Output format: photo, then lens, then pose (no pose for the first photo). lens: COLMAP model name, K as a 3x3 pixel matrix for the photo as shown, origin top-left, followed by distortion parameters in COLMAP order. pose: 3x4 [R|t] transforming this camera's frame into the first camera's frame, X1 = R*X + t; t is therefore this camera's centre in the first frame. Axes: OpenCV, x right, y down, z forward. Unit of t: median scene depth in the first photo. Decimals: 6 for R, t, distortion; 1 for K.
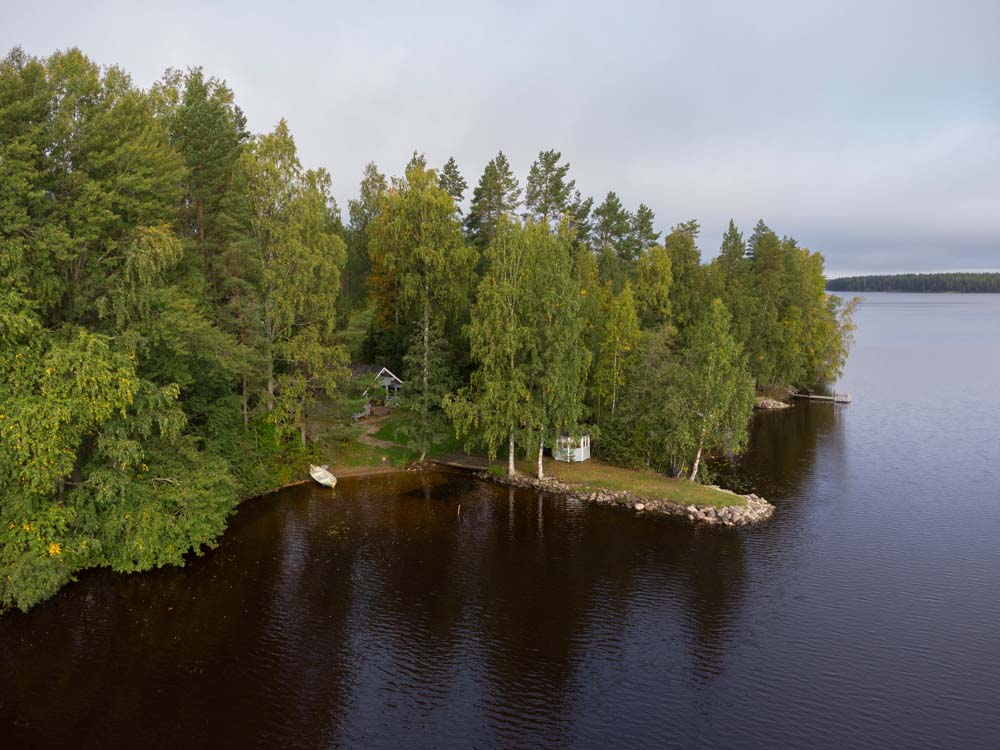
lens RADIAL K [[696.7, 0, 500.7], [0, 696.7, 376.3], [0, 0, 1]] dist [0.036961, -0.003327]
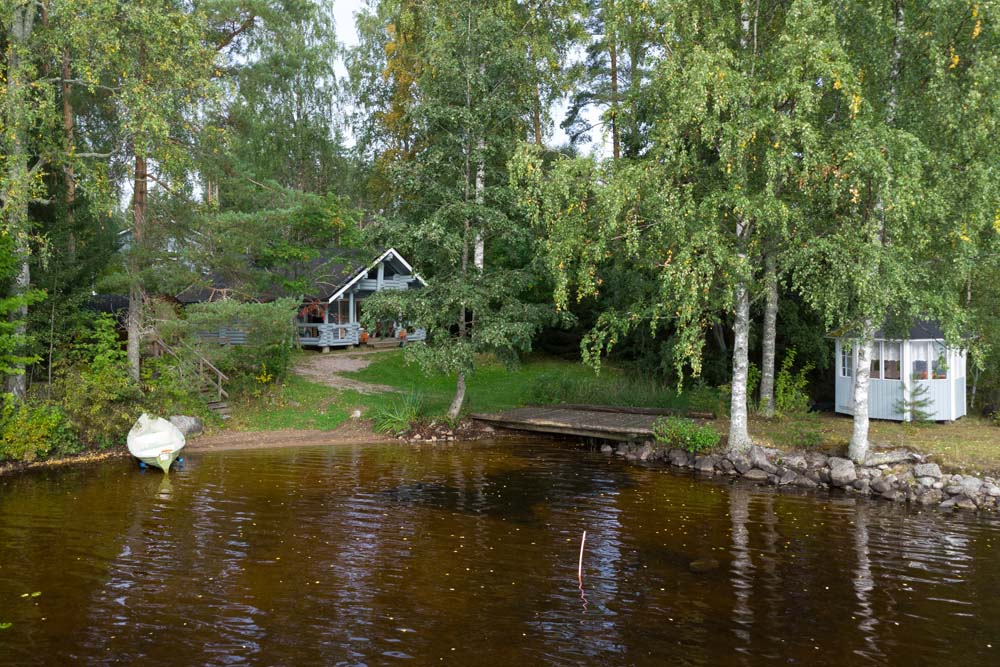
lens RADIAL K [[780.1, 0, 459.6], [0, 780.1, 328.5], [0, 0, 1]] dist [0.031775, 0.003126]
pose [[0.987747, -0.006365, -0.155932, -0.052429], [-0.010276, 0.994347, -0.105684, 0.131635], [0.155723, 0.105991, 0.982098, 0.664146]]
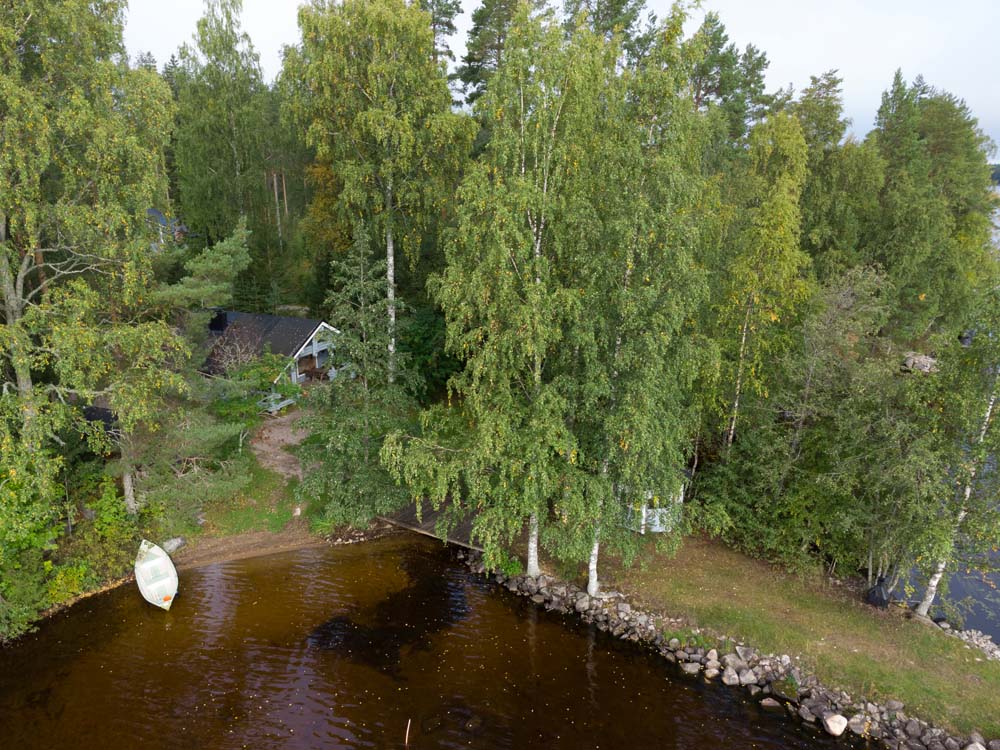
lens RADIAL K [[696.7, 0, 499.7], [0, 696.7, 373.3], [0, 0, 1]] dist [0.036961, -0.003327]
pose [[0.999513, 0.007755, -0.030223, 0.006090], [-0.003404, 0.989941, 0.141441, -0.074737], [0.031016, -0.141269, 0.989485, 0.542004]]
